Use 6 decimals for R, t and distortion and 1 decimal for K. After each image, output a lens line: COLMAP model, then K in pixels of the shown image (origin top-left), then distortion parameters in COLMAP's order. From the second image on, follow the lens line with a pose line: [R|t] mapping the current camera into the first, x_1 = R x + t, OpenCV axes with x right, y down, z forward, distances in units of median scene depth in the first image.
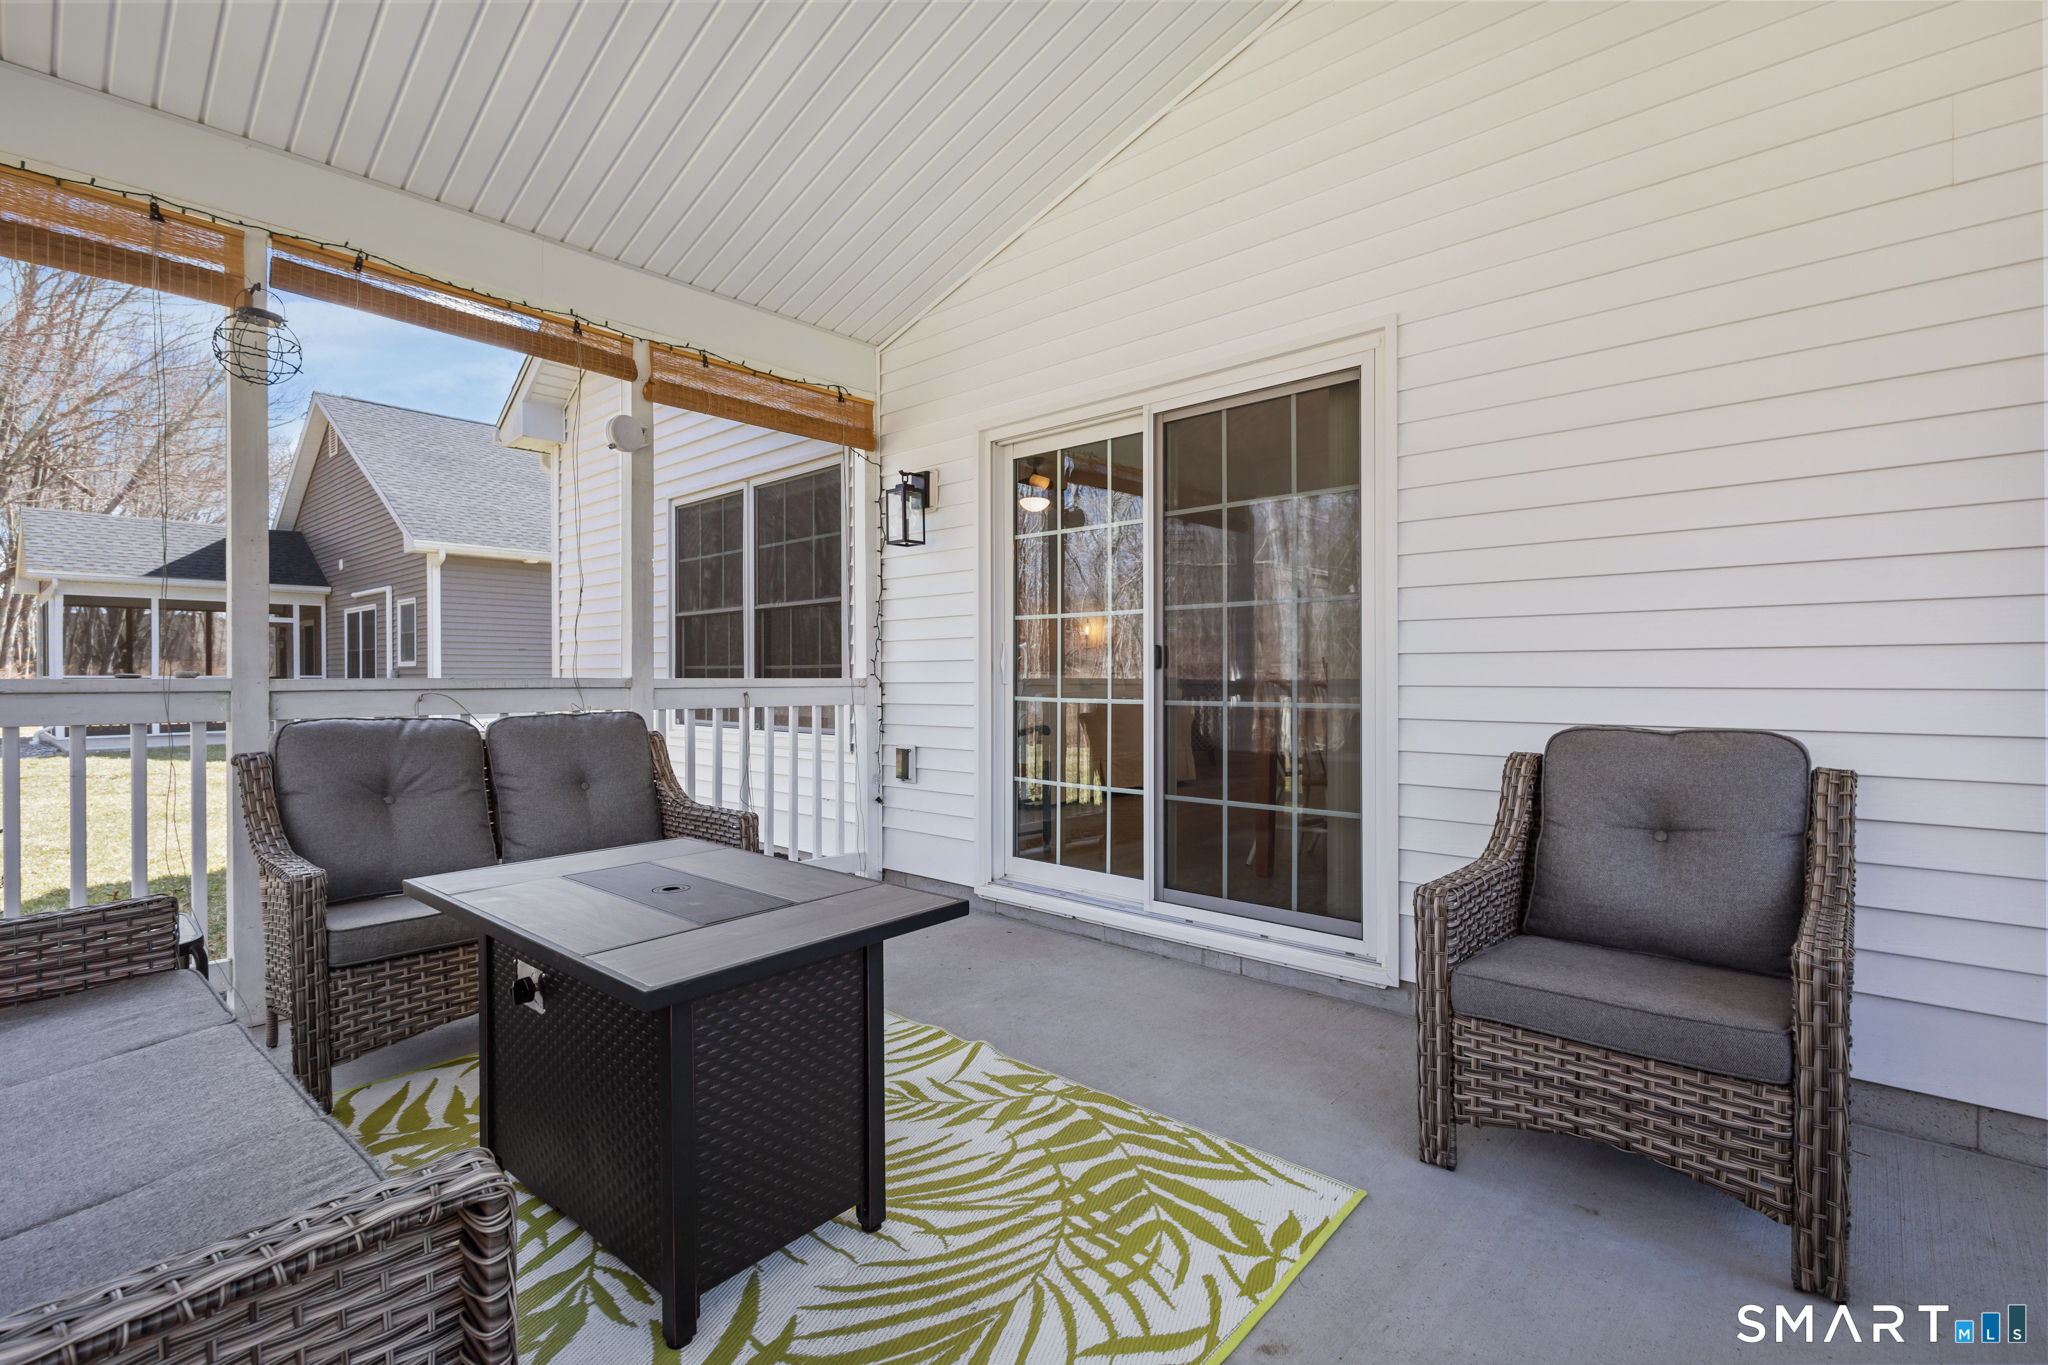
lens RADIAL K [[936.7, 0, 1030.5], [0, 936.7, 678.0], [0, 0, 1]] dist [0.005331, -0.001178]
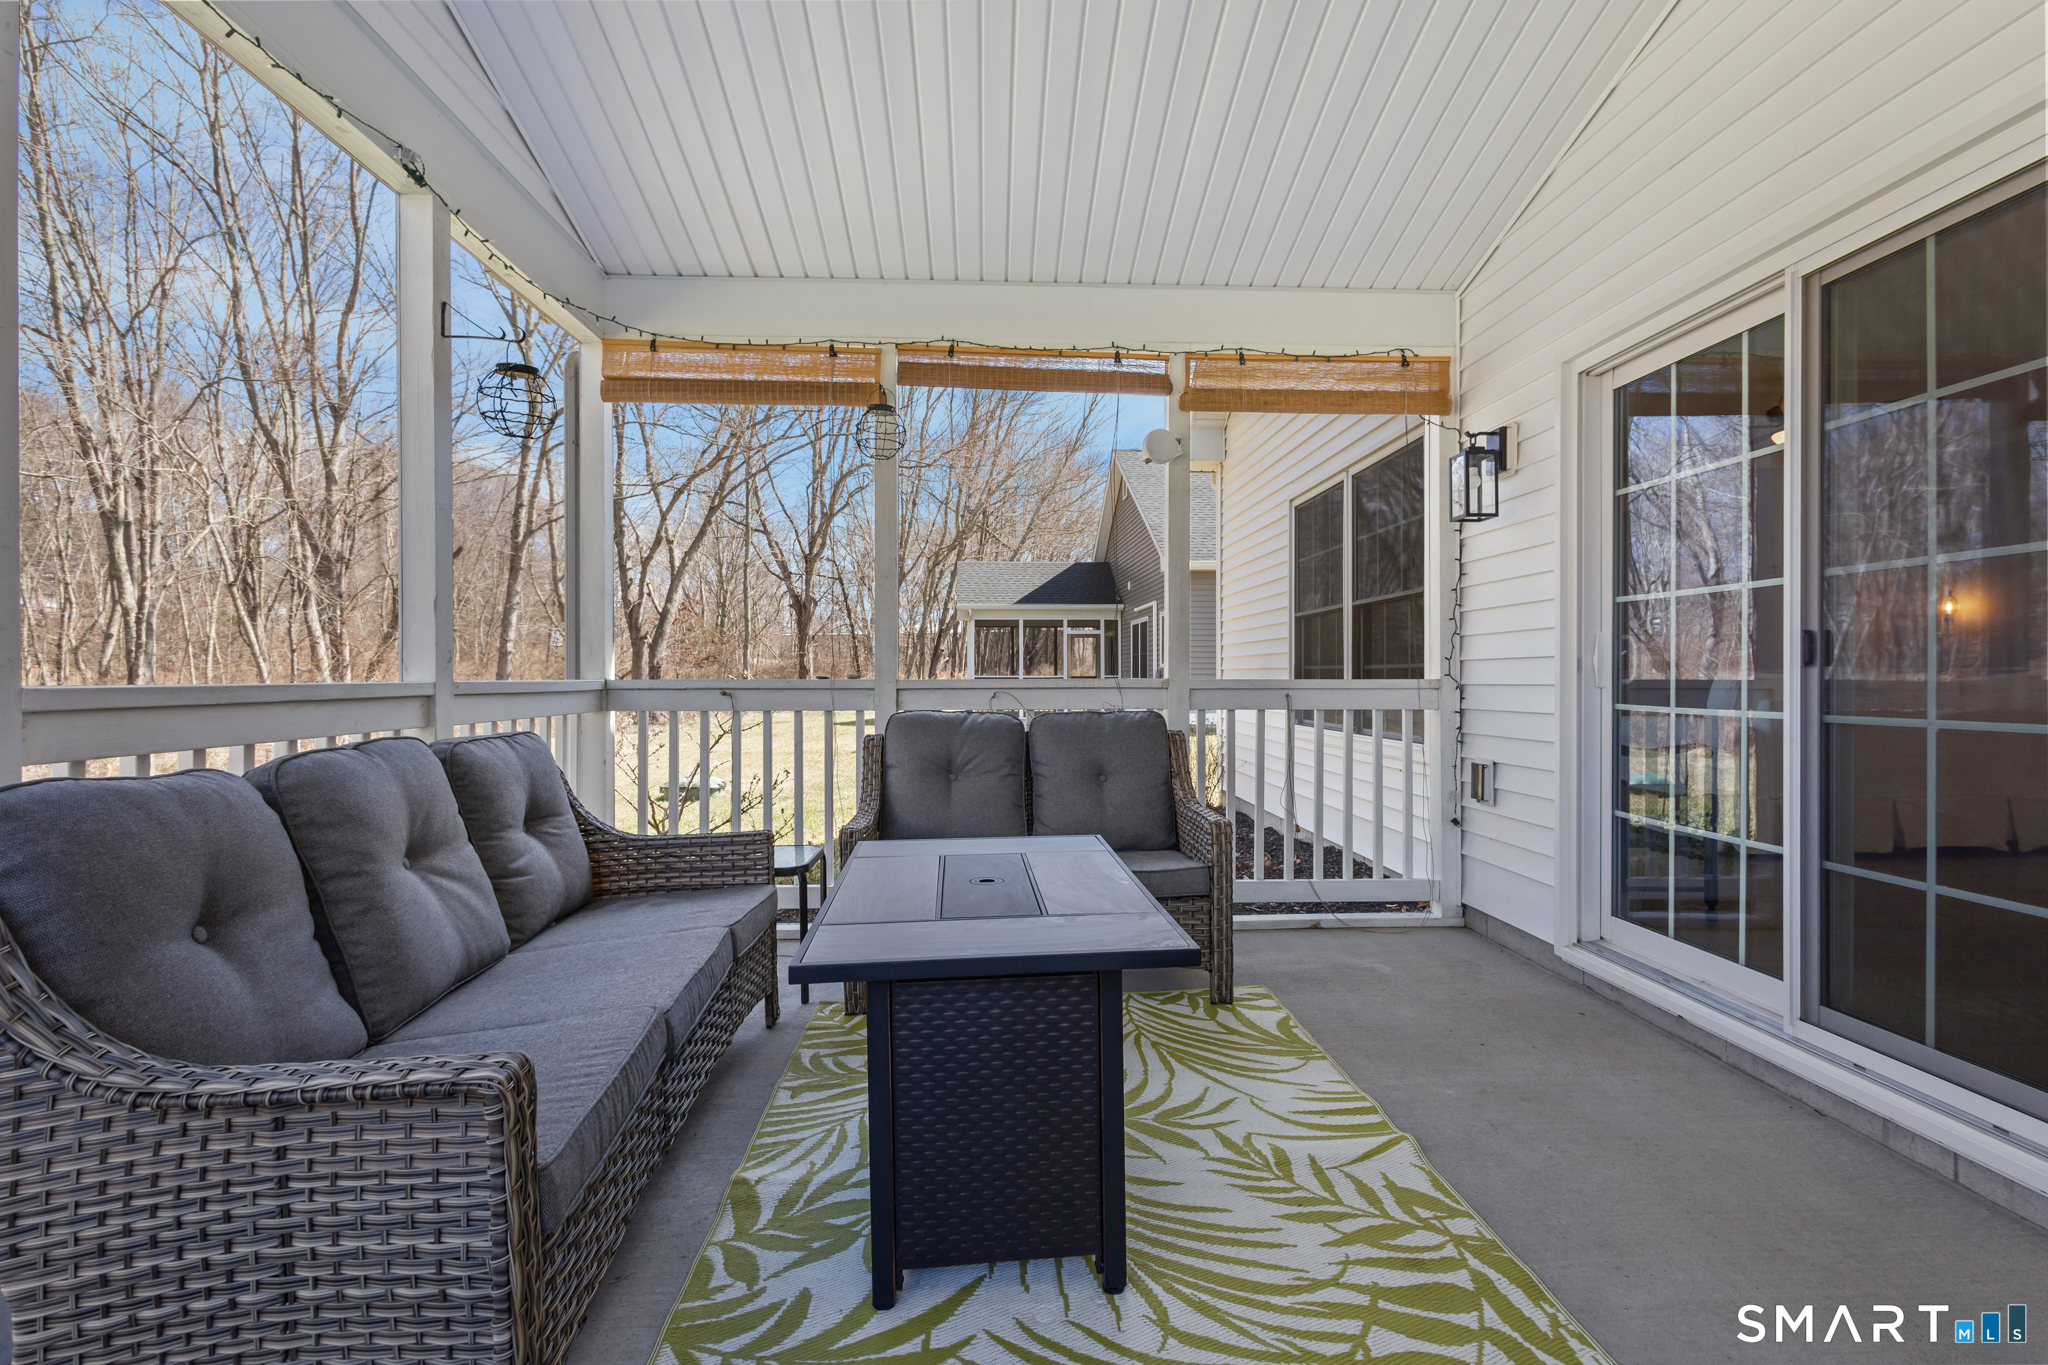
lens RADIAL K [[936.7, 0, 1030.5], [0, 936.7, 678.0], [0, 0, 1]] dist [0.005331, -0.001178]
pose [[0.710060, 0.001117, -0.704140, 0.212443], [-0.000601, 0.999999, 0.000979, -0.002059], [0.704141, -0.000272, 0.710060, 0.155787]]
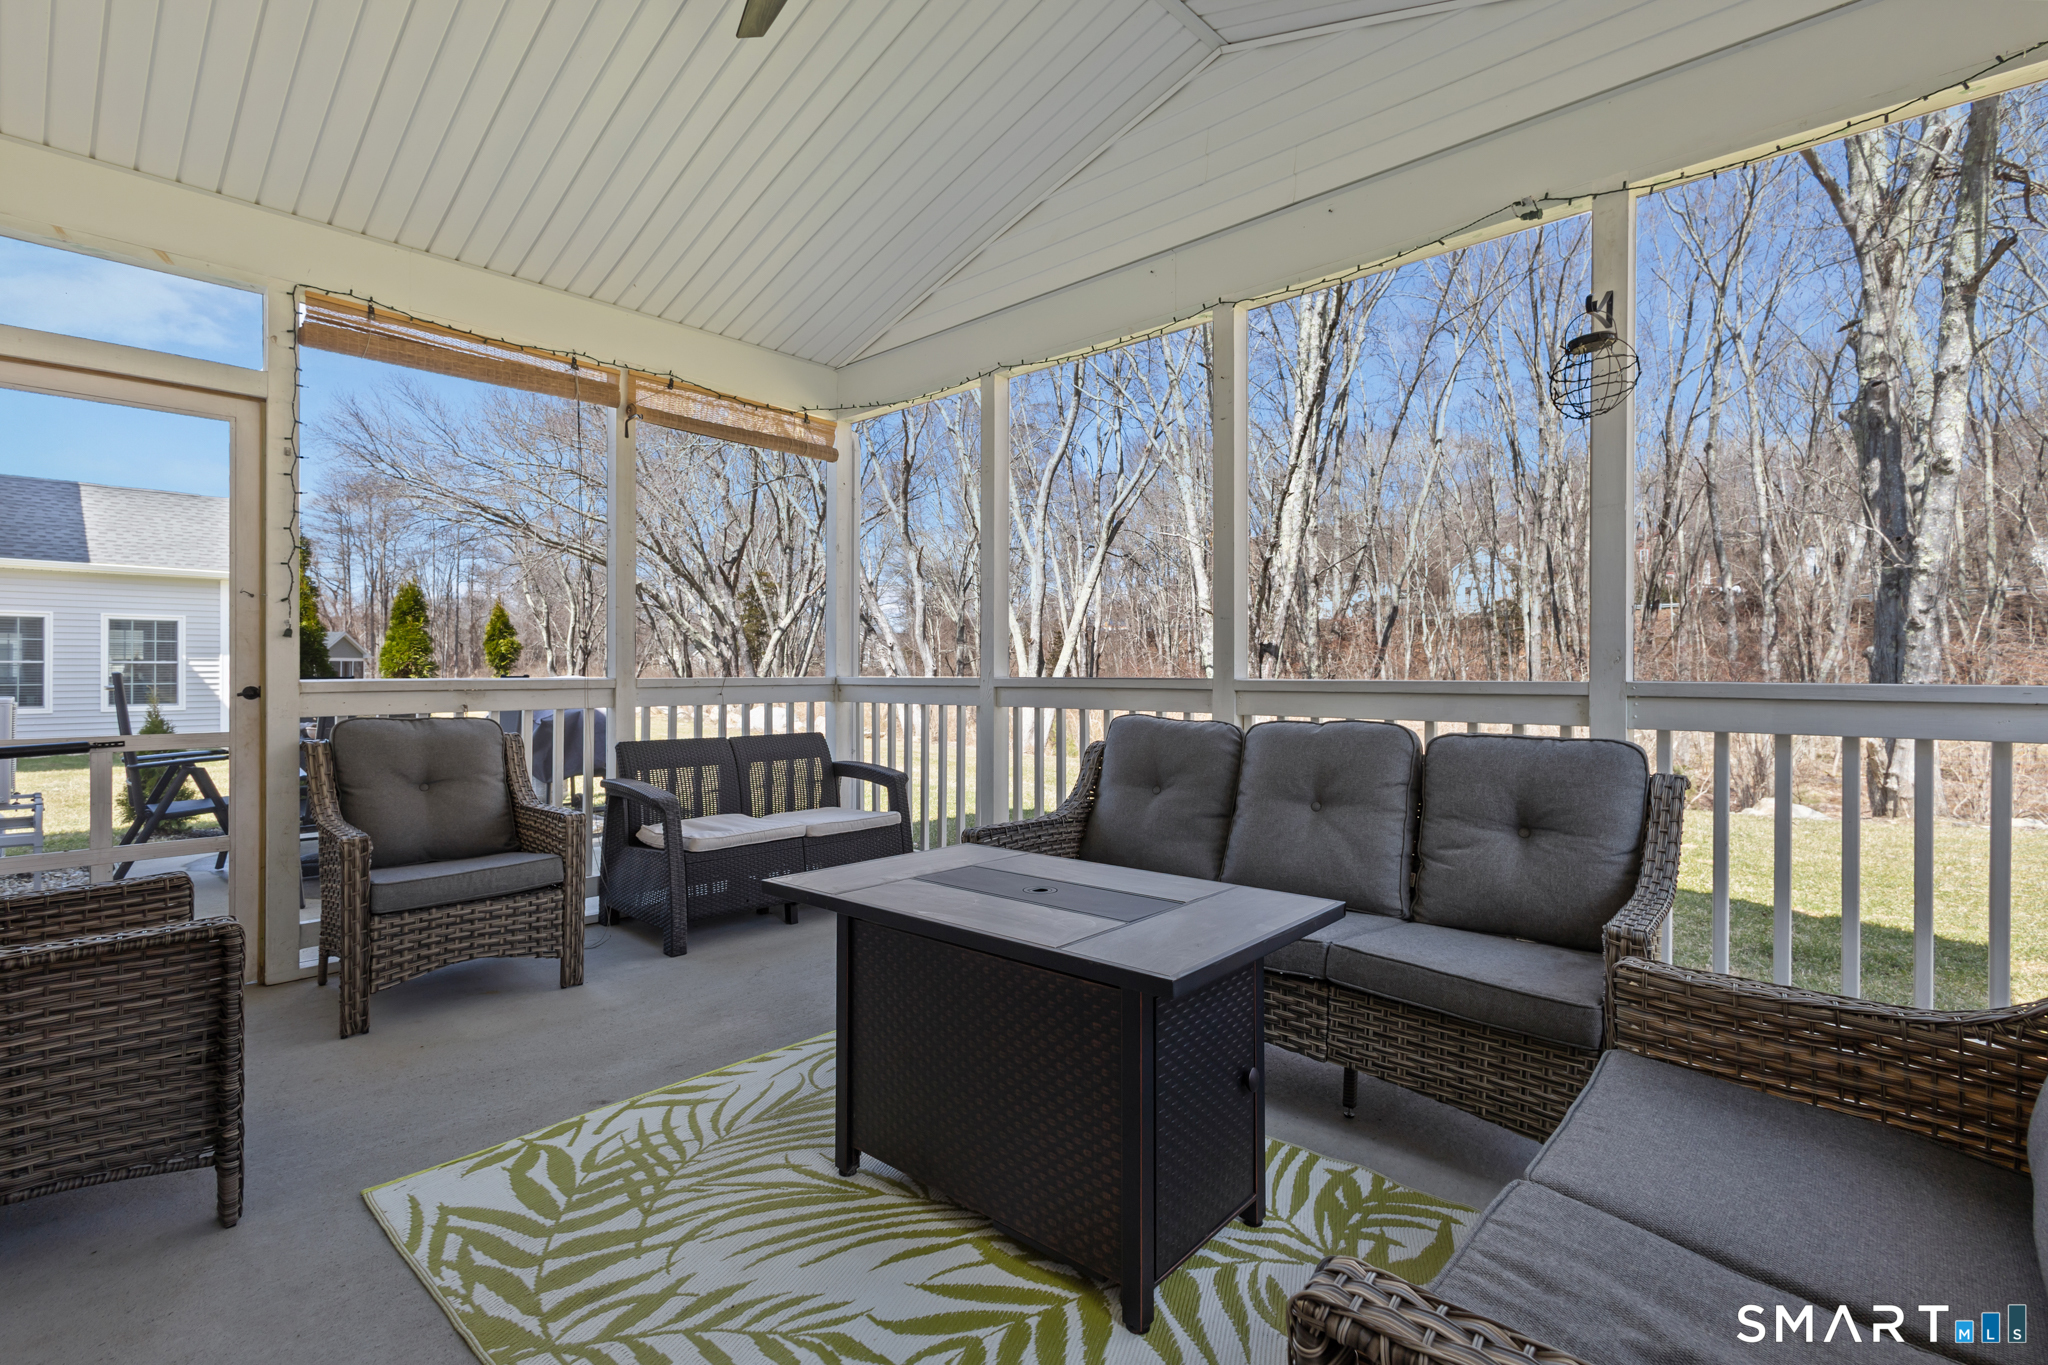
lens RADIAL K [[948.2, 0, 1017.7], [0, 948.2, 665.8], [0, 0, 1]] dist [0.000107, -0.000132]
pose [[-0.999953, 0.002855, 0.009303, -0.199790], [0.002851, 0.999996, -0.000501, -0.011167], [-0.009304, -0.000474, -0.999957, 1.105389]]
